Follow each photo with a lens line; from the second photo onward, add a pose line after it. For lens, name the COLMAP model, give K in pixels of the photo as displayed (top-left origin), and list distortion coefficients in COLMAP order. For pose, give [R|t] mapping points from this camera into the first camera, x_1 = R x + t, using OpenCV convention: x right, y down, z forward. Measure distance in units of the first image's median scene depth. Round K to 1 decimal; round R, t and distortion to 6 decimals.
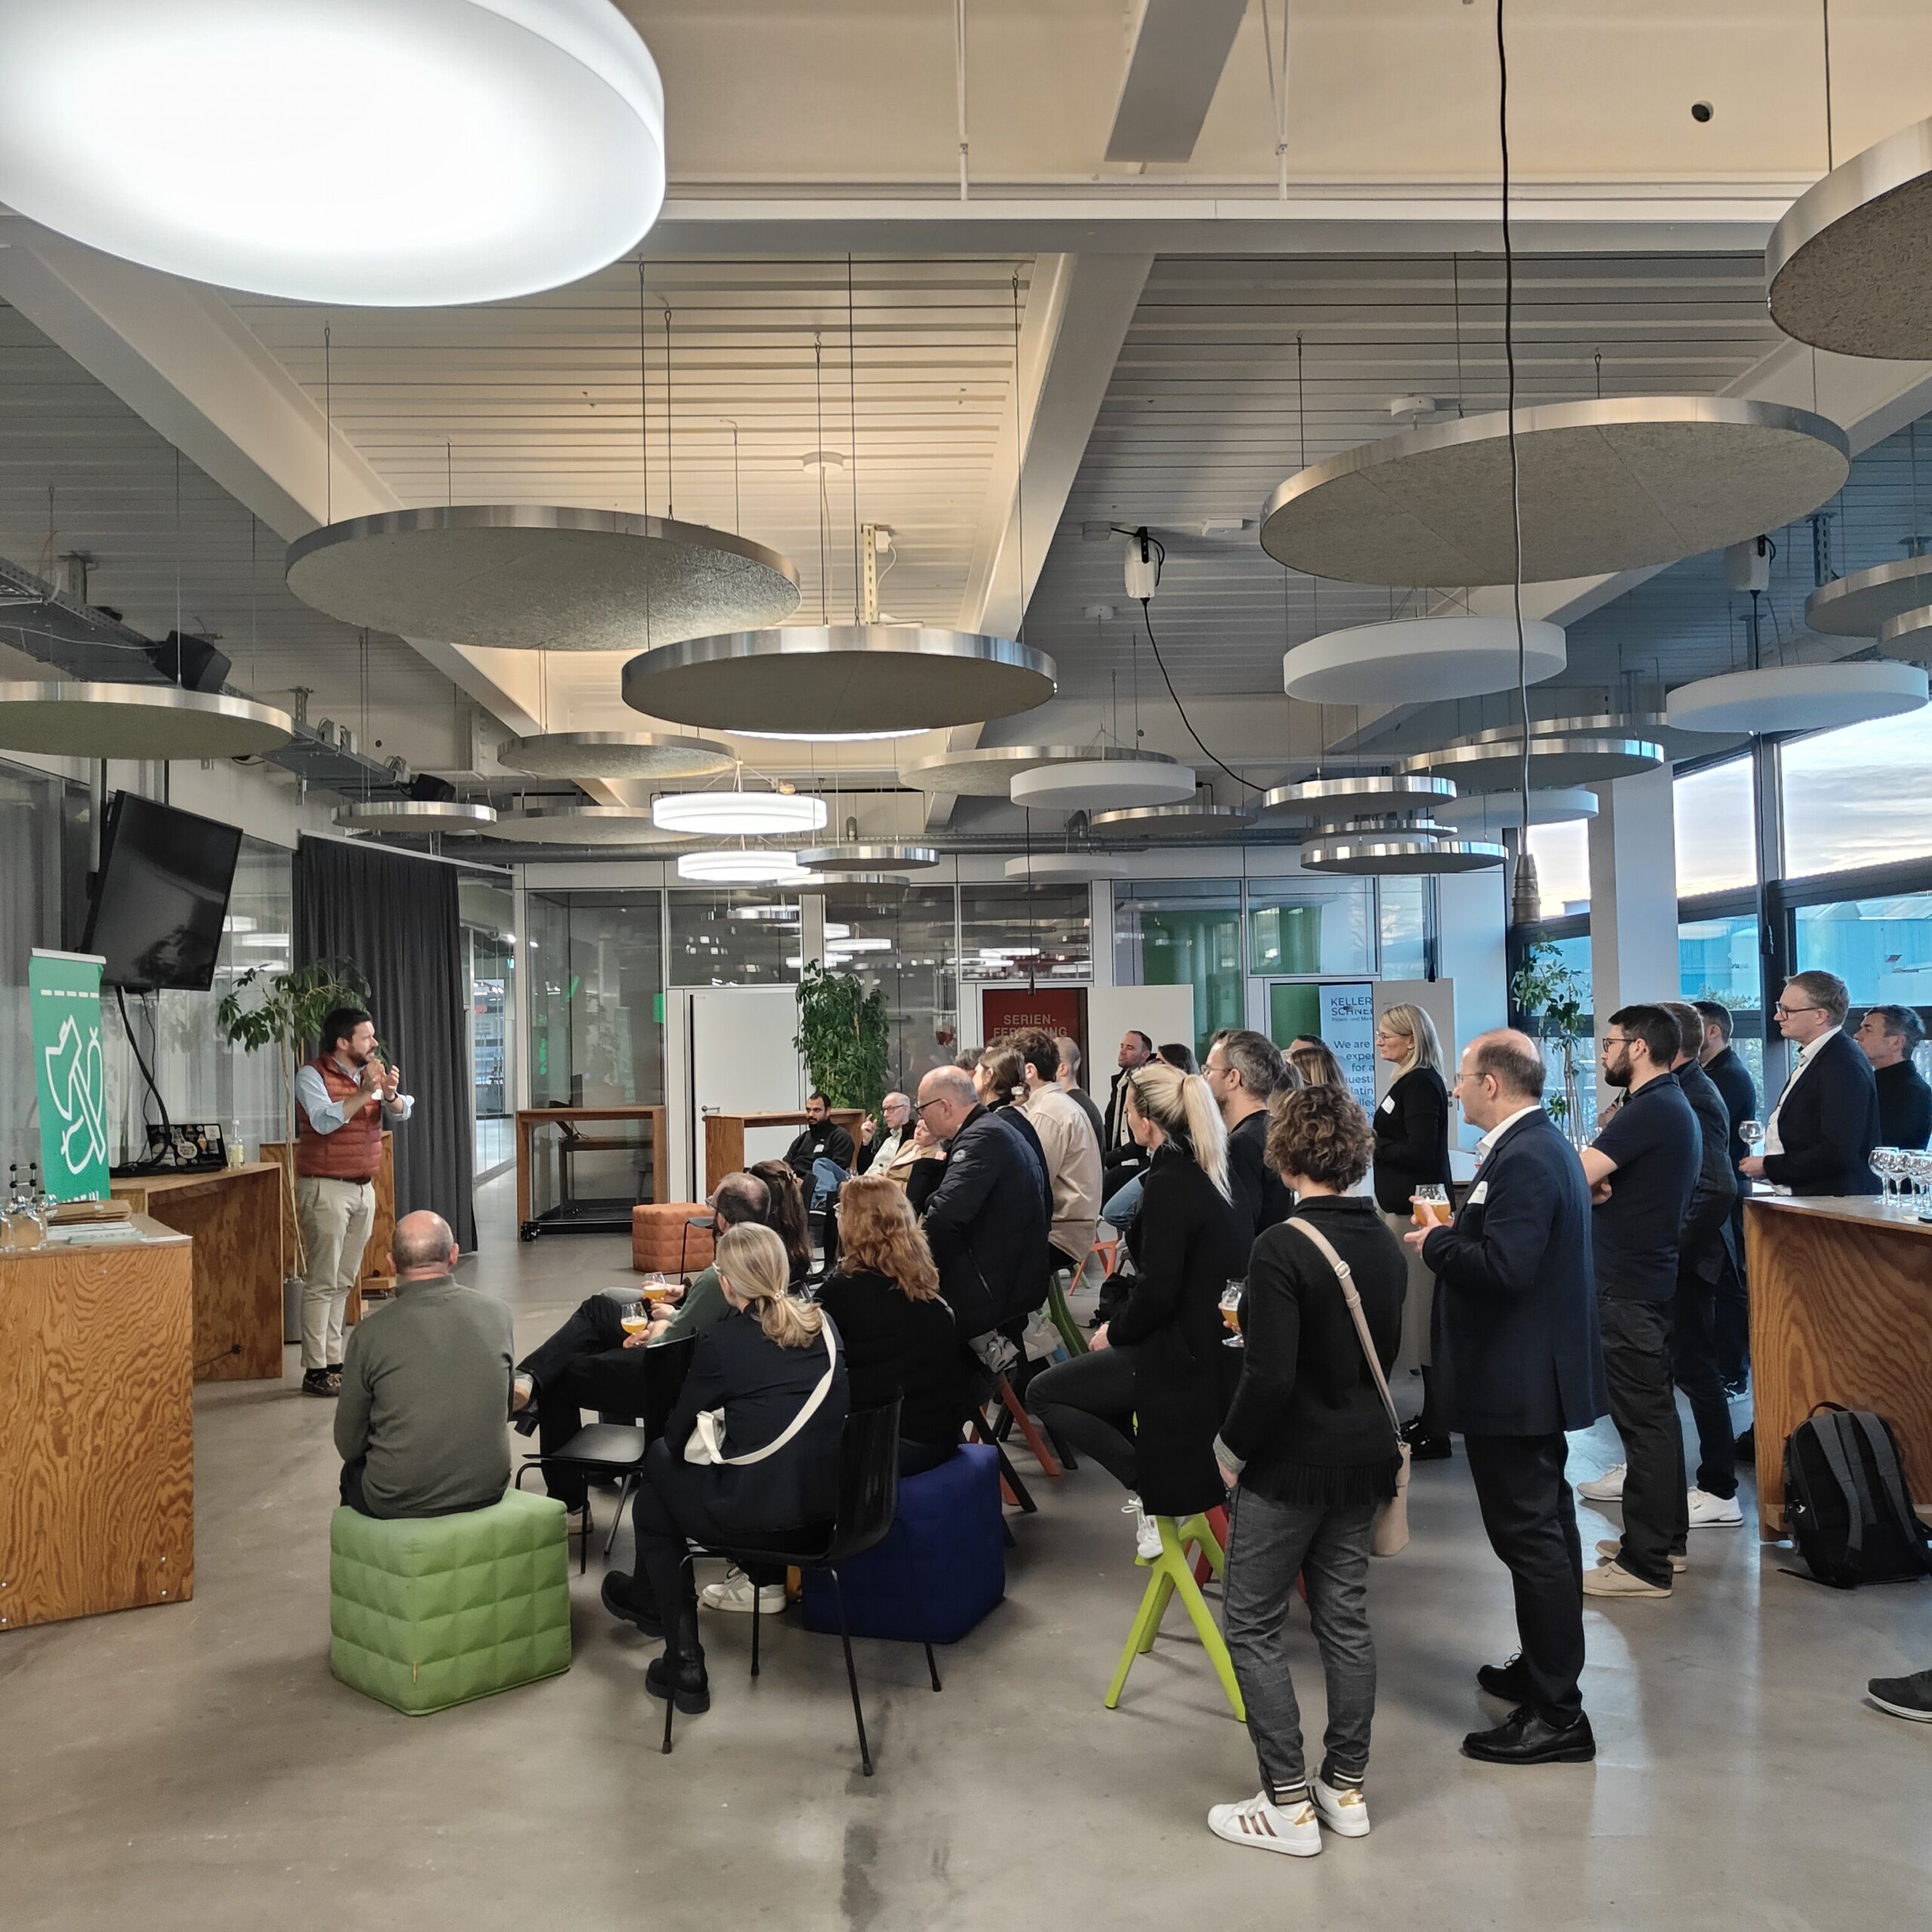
lens RADIAL K [[1787.1, 0, 979.3], [0, 1787.1, 956.1], [0, 0, 1]] dist [-0.003255, 0.000000]
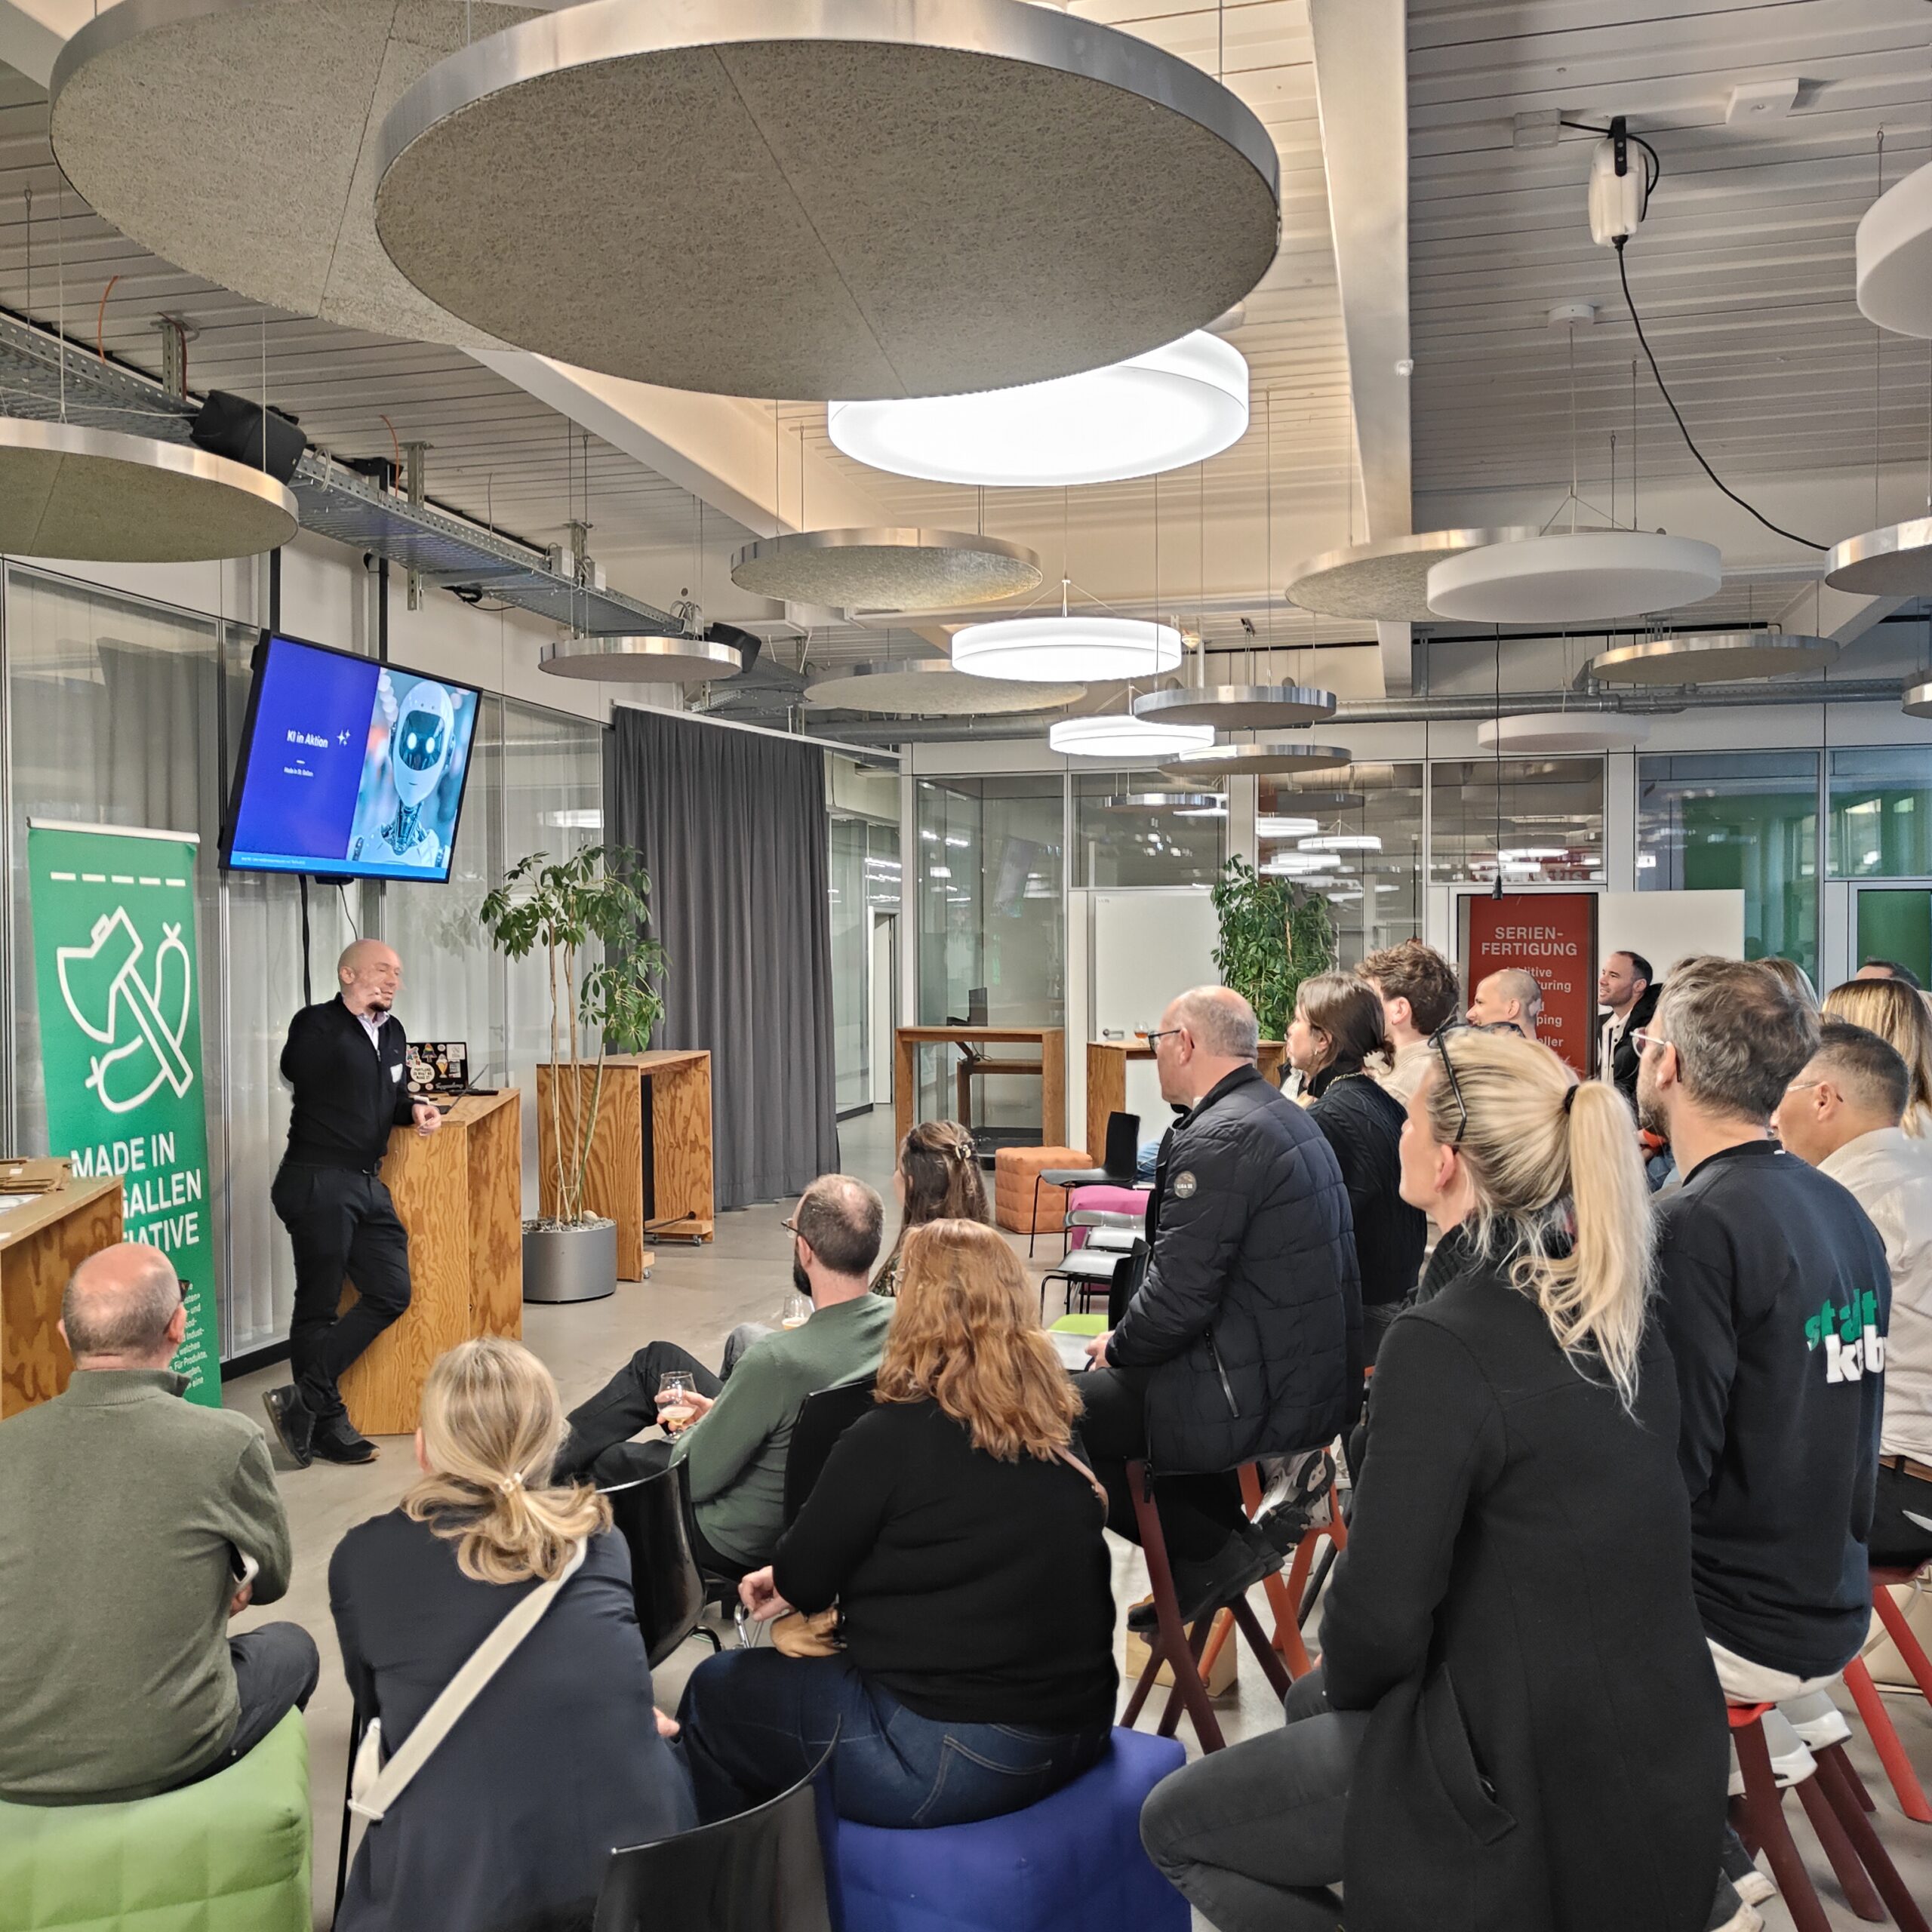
lens RADIAL K [[1787.1, 0, 963.9], [0, 1787.1, 970.9], [0, 0, 1]] dist [-0.003255, 0.000000]
pose [[0.952185, 0.020622, -0.304827, 0.078213], [-0.002878, 0.998280, 0.058548, 0.014980], [0.305510, -0.054871, 0.950607, 0.379181]]
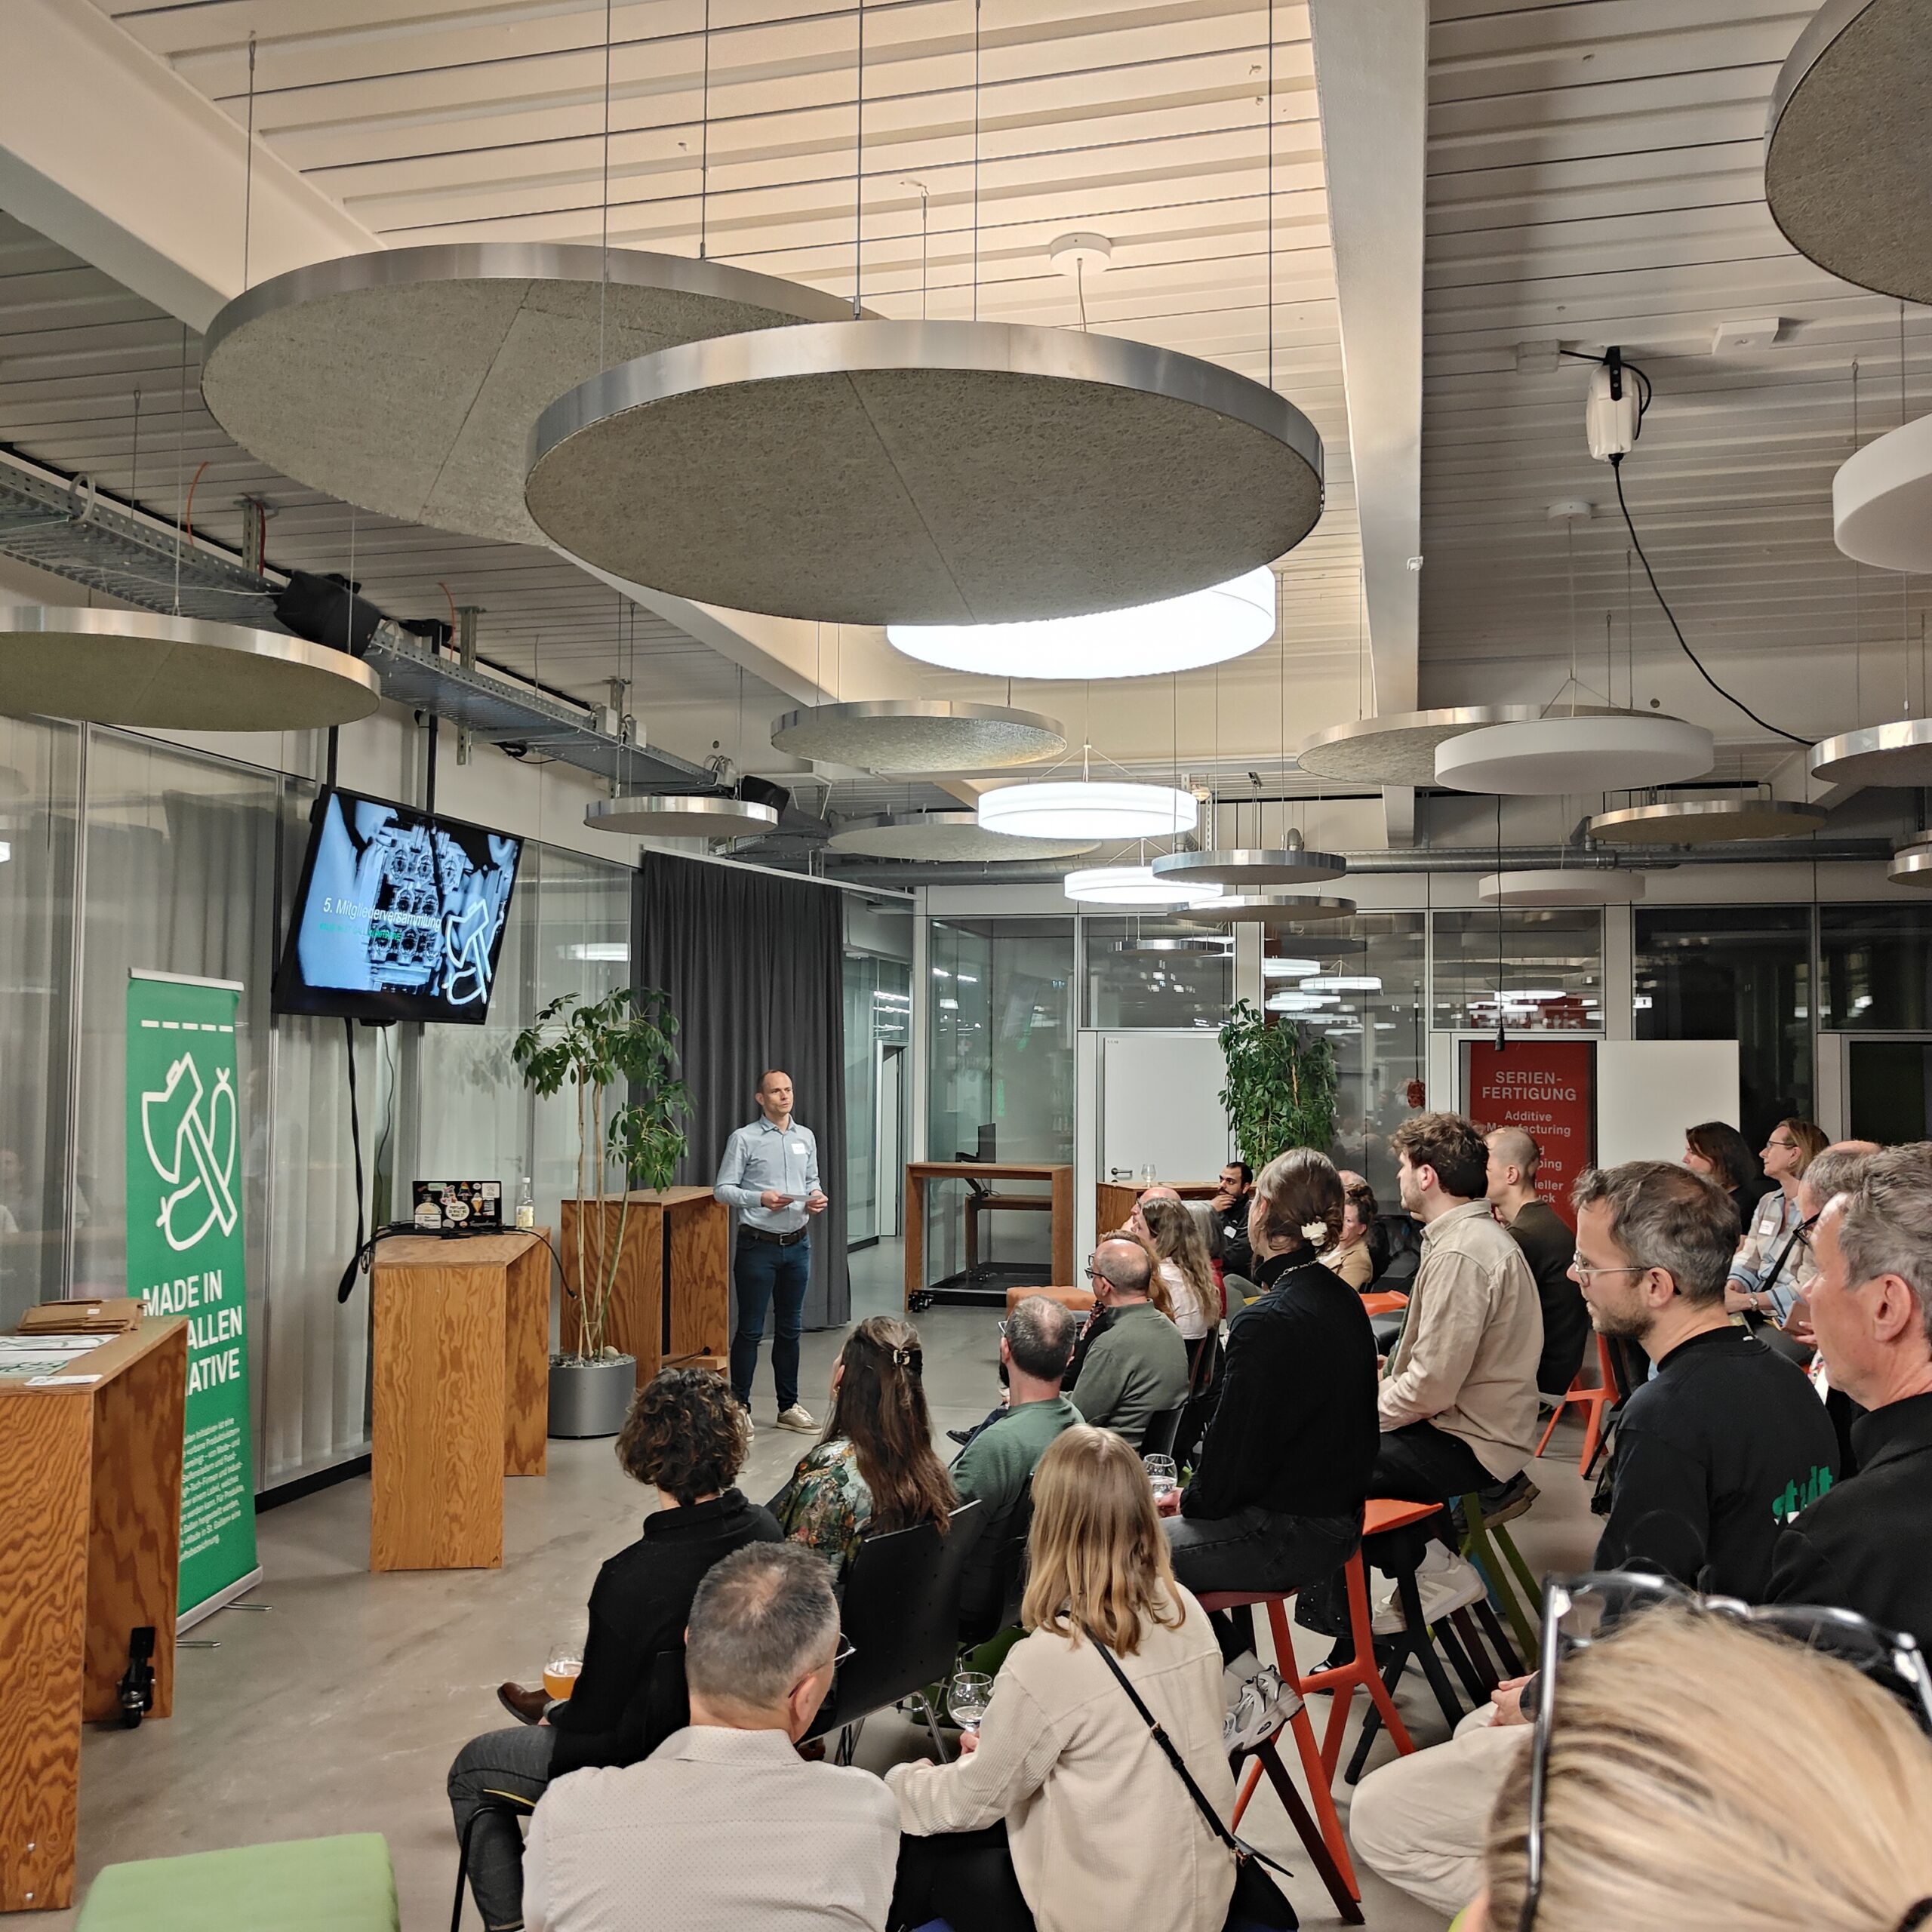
lens RADIAL K [[1787.1, 0, 961.9], [0, 1787.1, 976.4], [0, 0, 1]] dist [-0.003255, 0.000000]
pose [[0.952478, 0.012122, -0.304367, 0.073127], [-0.015222, 0.999854, -0.007813, -0.000627], [0.304228, 0.012075, 0.952523, 0.339614]]
